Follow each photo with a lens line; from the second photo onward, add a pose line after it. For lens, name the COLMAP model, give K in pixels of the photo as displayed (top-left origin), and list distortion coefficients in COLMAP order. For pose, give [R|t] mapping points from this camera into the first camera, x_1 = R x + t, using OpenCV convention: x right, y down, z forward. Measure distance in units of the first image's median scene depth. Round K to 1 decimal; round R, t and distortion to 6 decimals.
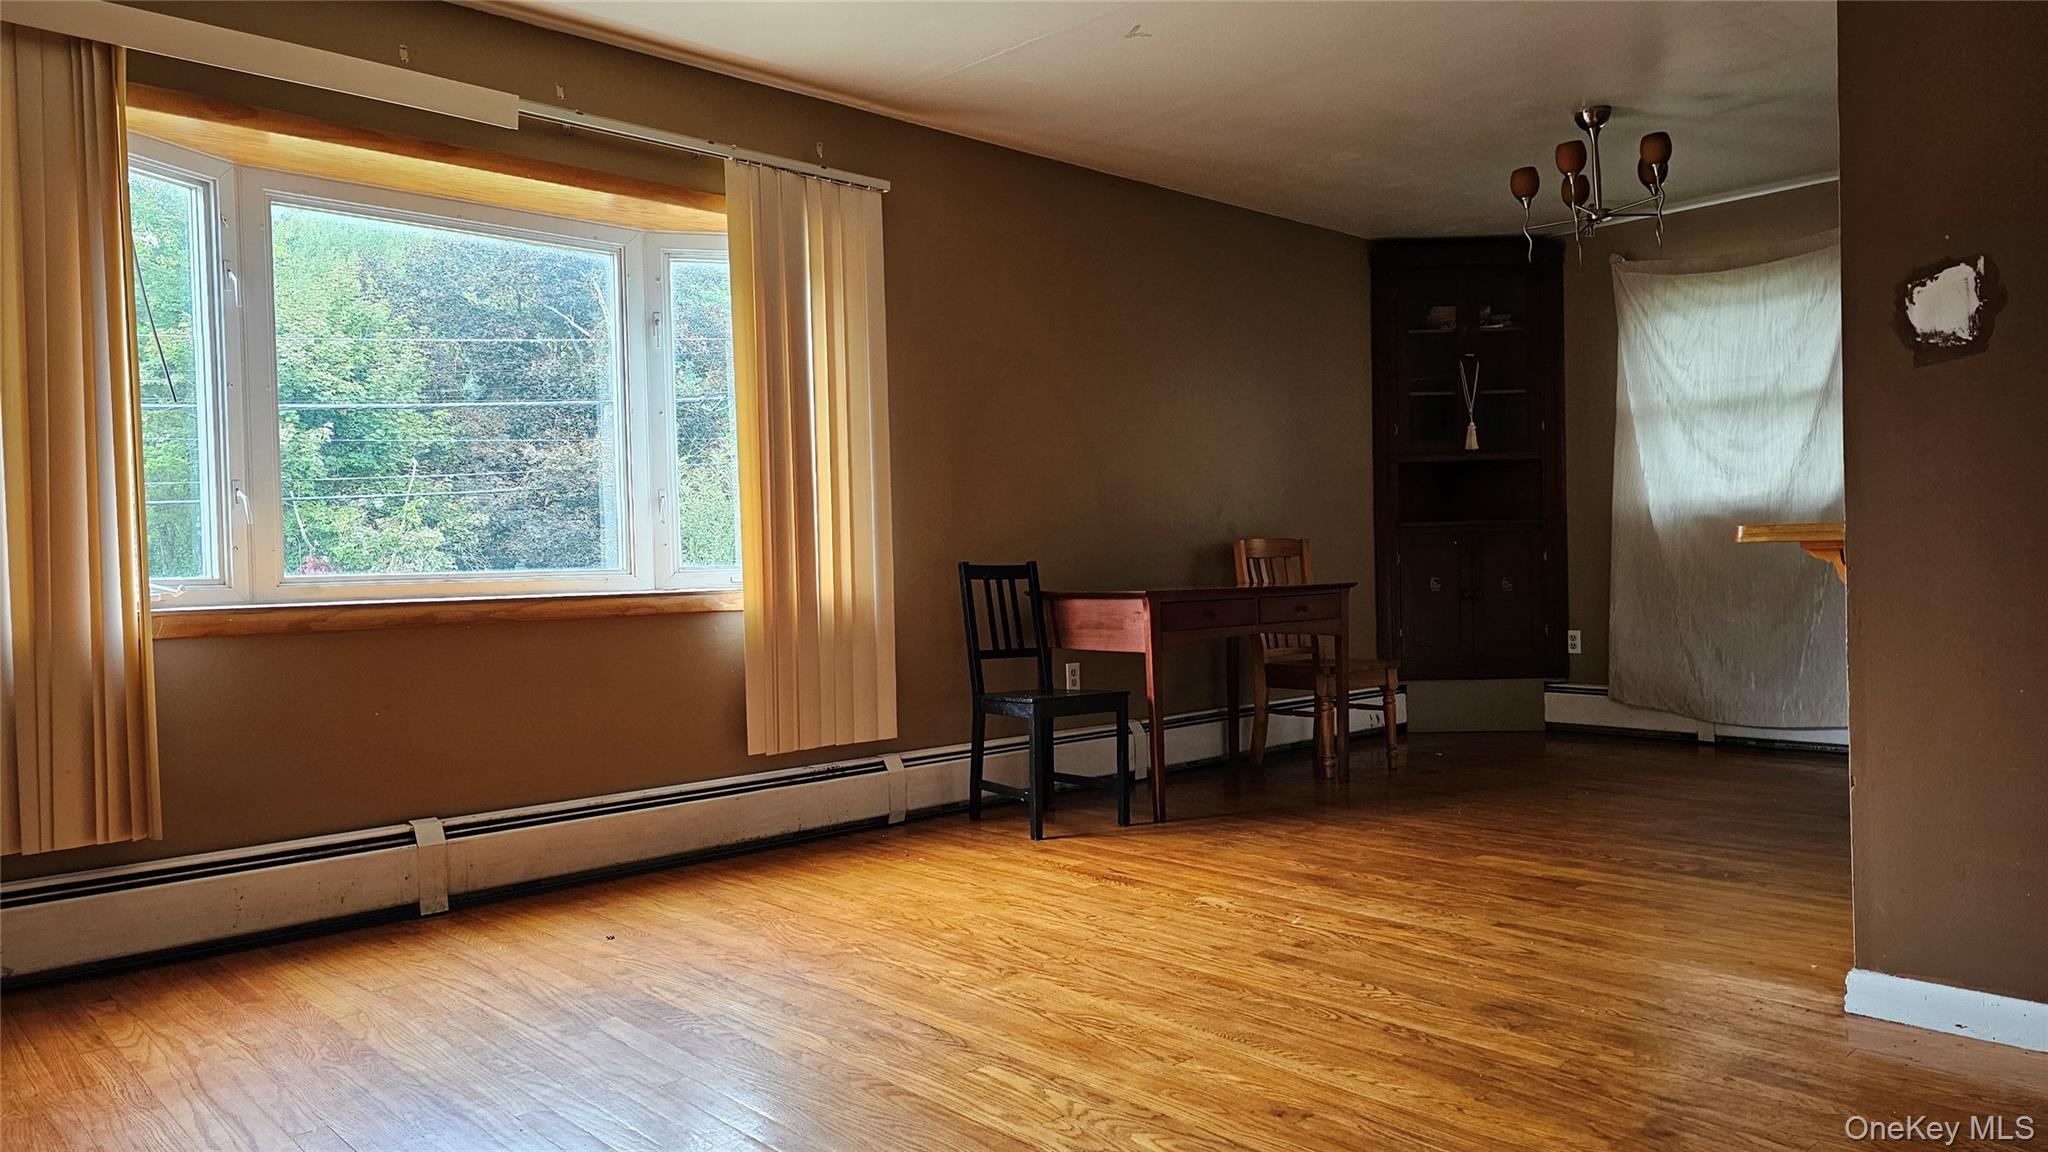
lens RADIAL K [[1363.6, 0, 1029.5], [0, 1363.6, 564.8], [0, 0, 1]] dist [0.104065, -0.109670]
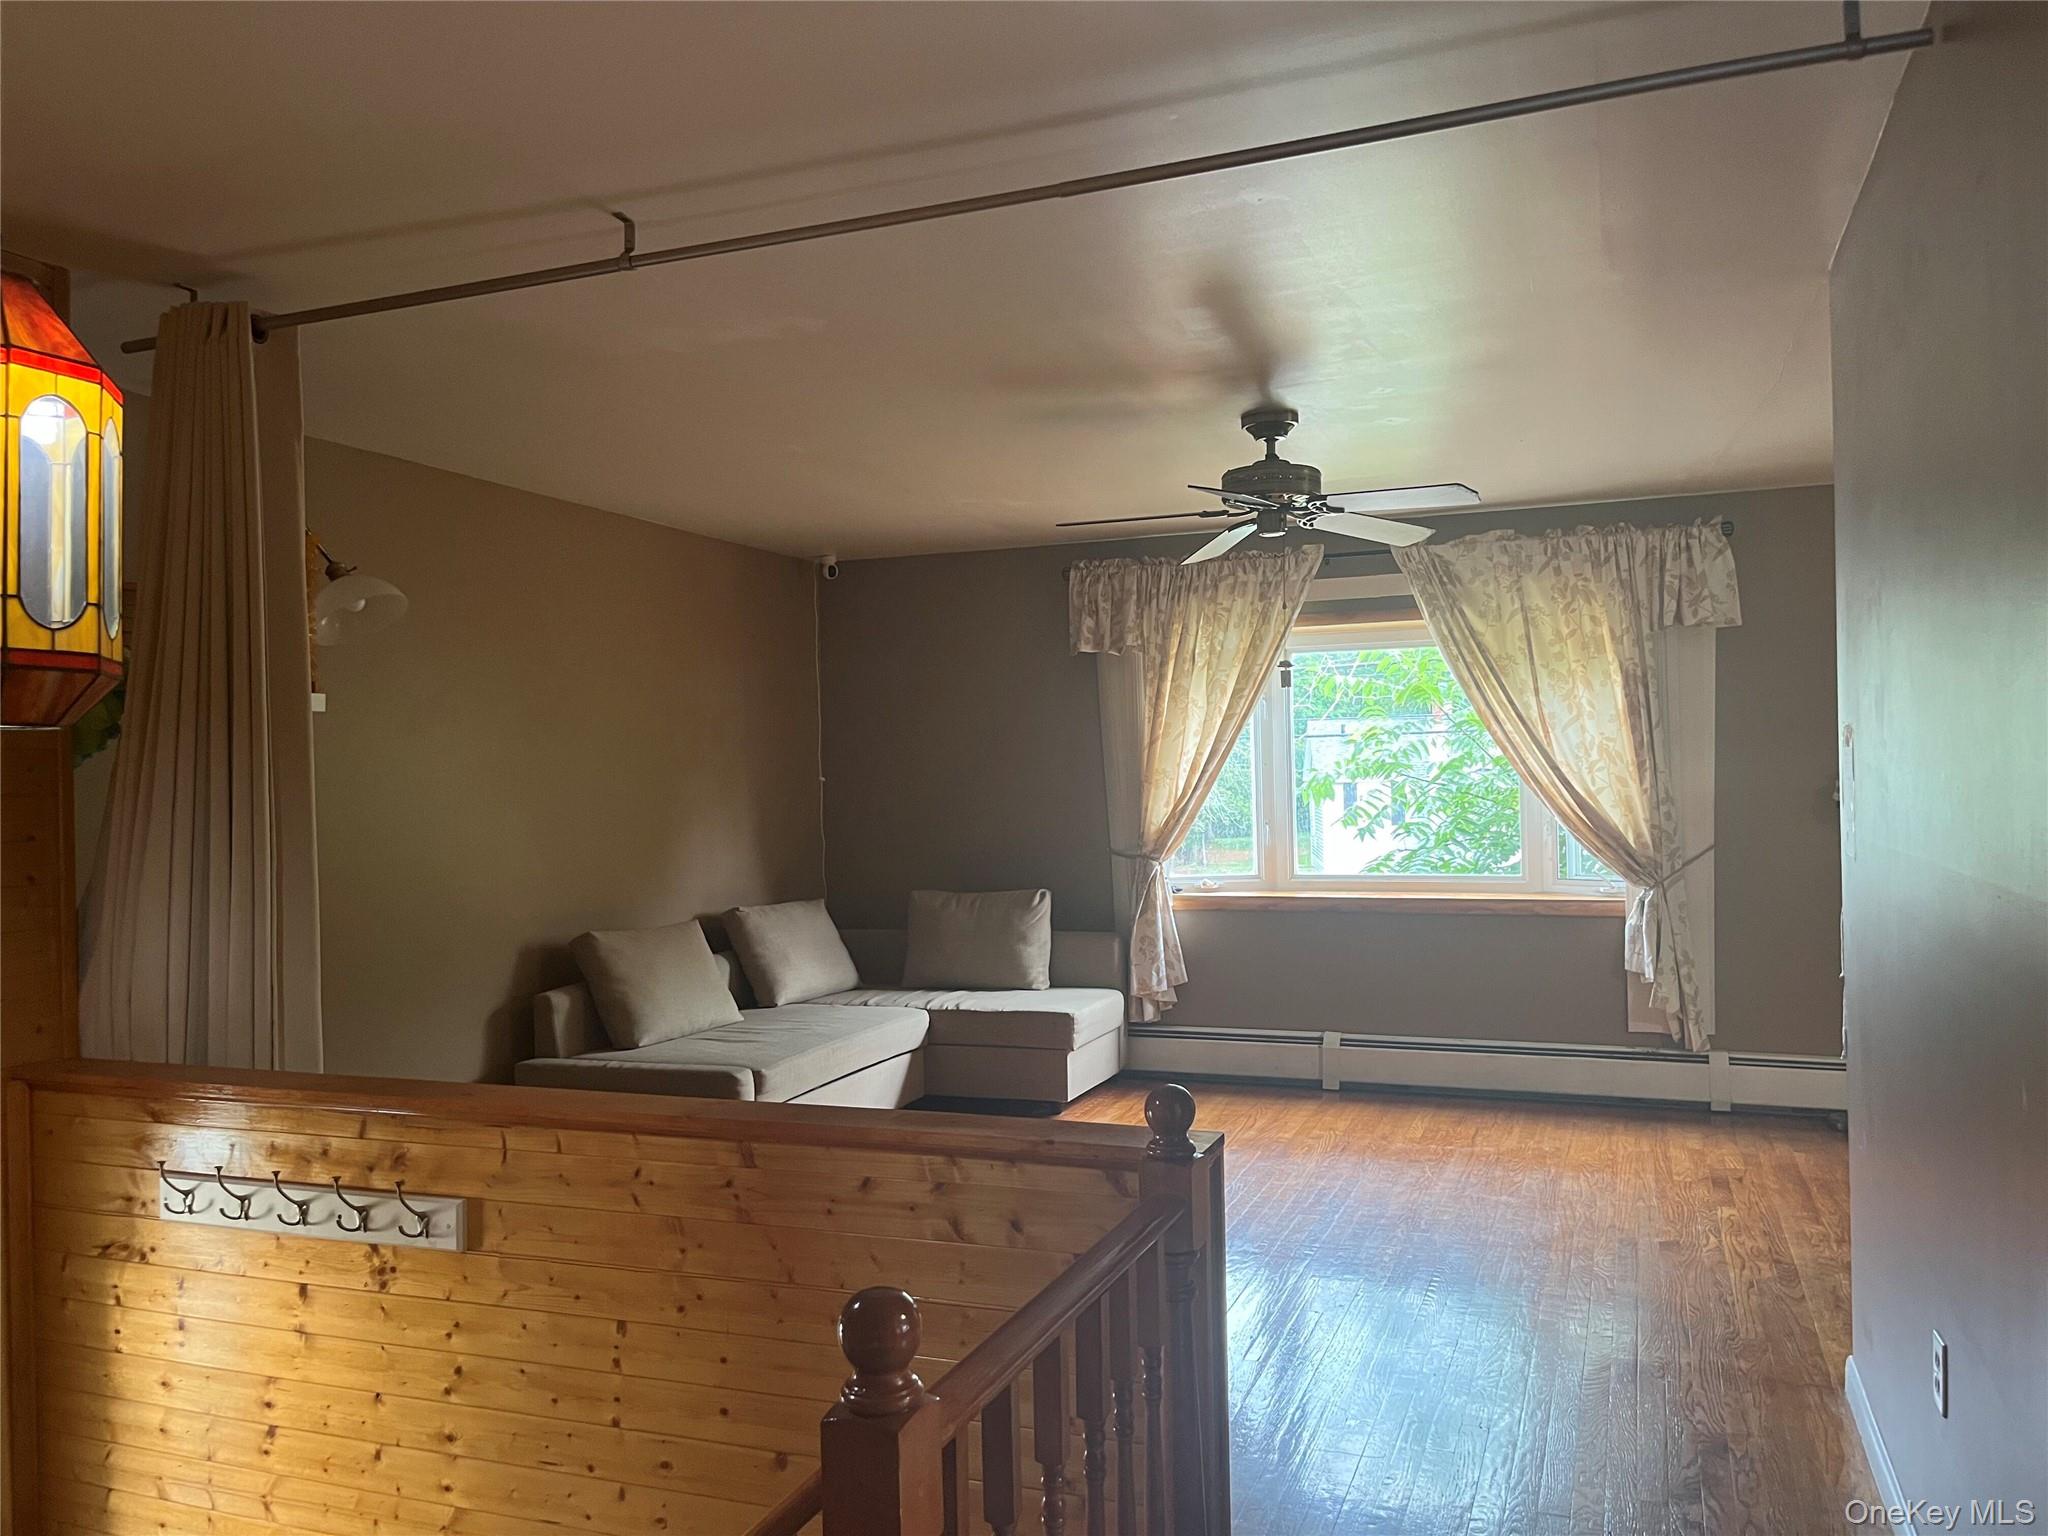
lens RADIAL K [[1526.6, 0, 1026.0], [0, 1526.6, 763.0], [0, 0, 1]] dist [0.004068, 0.001466]
pose [[0.422989, 0.001145, -0.906134, 1.213336], [0.006615, 0.999969, 0.004351, -0.166260], [0.906111, -0.007835, 0.422968, -0.092711]]
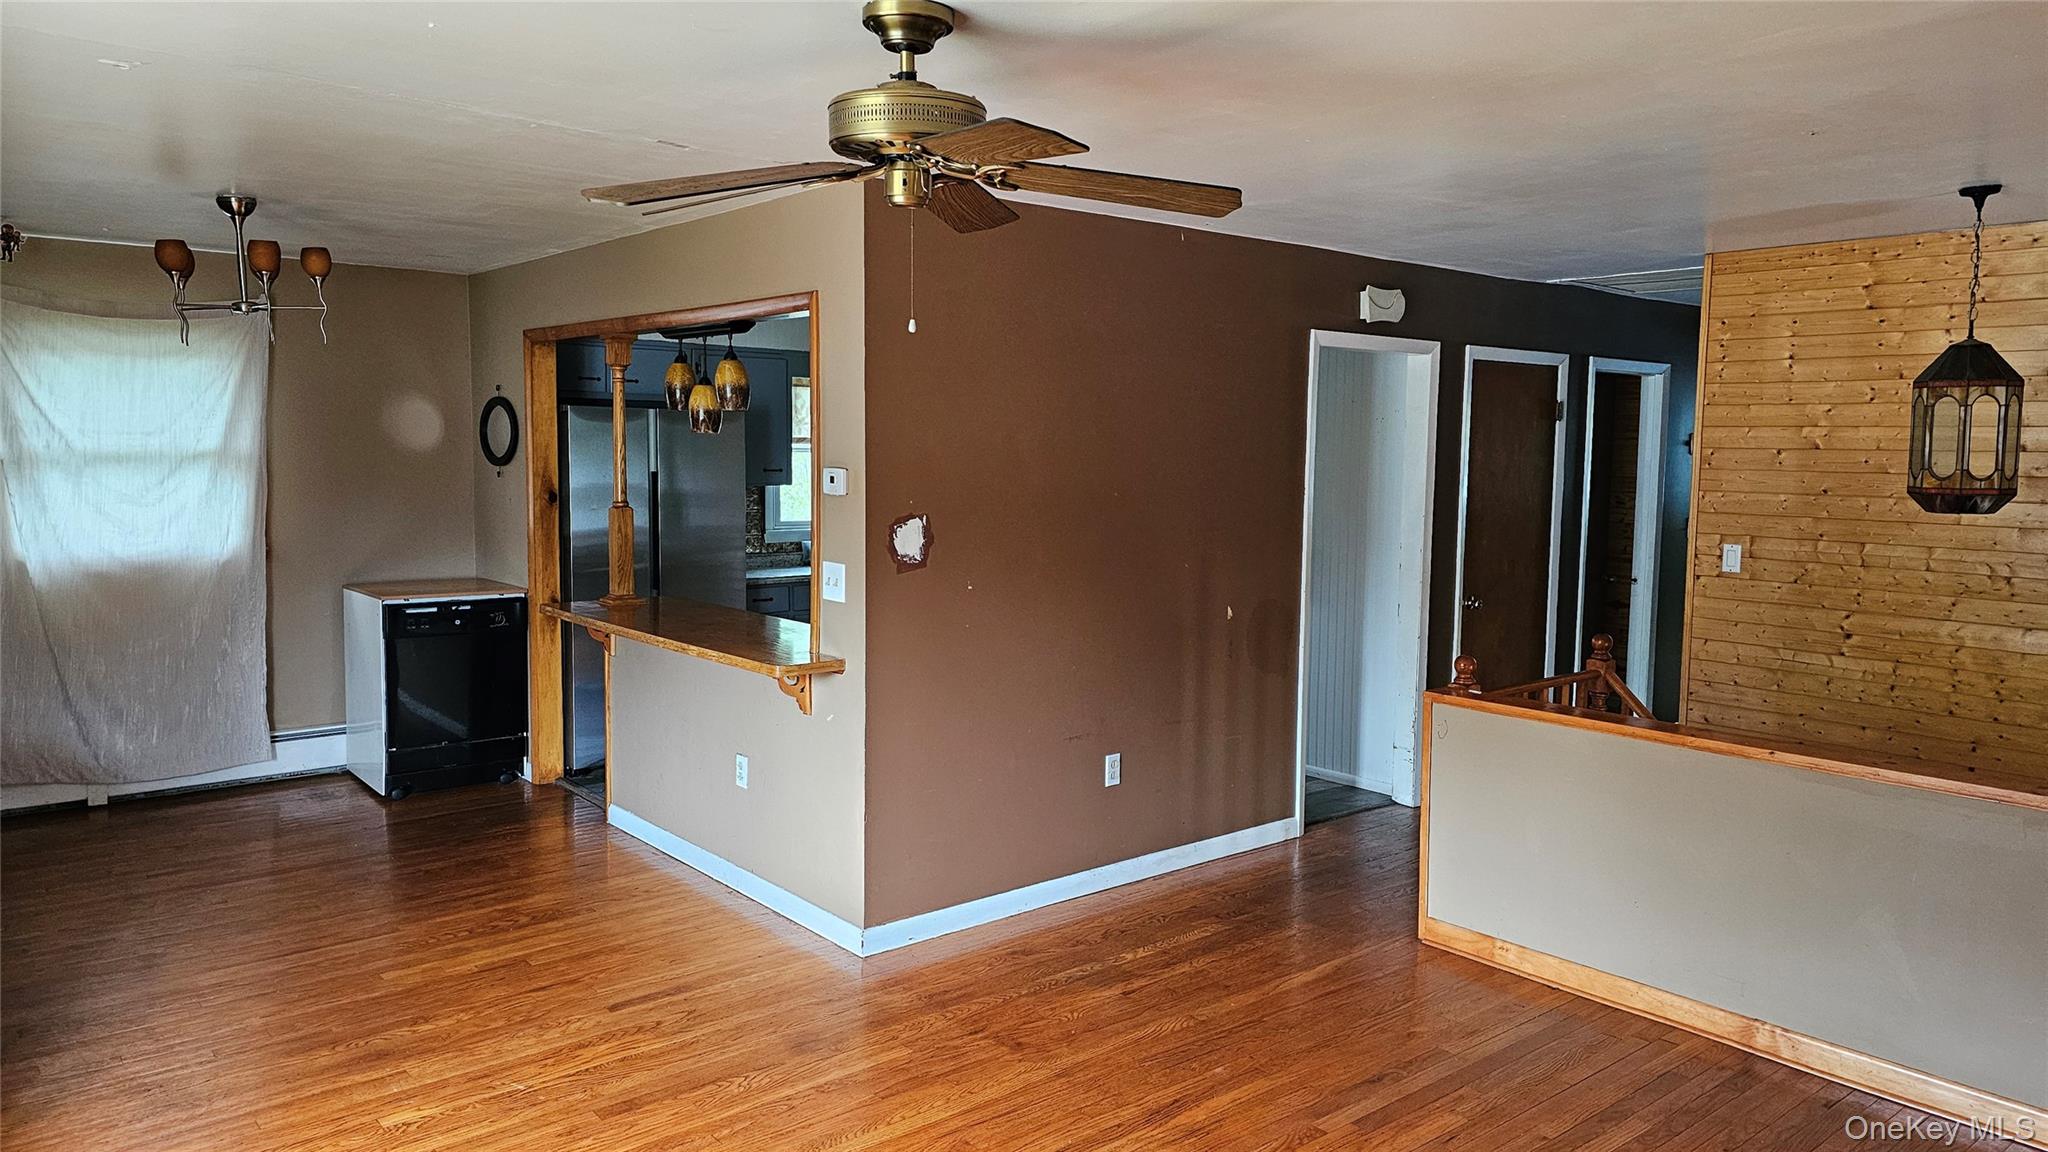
lens RADIAL K [[1363.6, 0, 1029.5], [0, 1363.6, 564.8], [0, 0, 1]] dist [0.104065, -0.109670]
pose [[0.064013, -0.067785, 0.995644, -0.862624], [-0.007386, 0.997631, 0.068395, -0.223535], [-0.997922, -0.011732, 0.063361, 0.604366]]
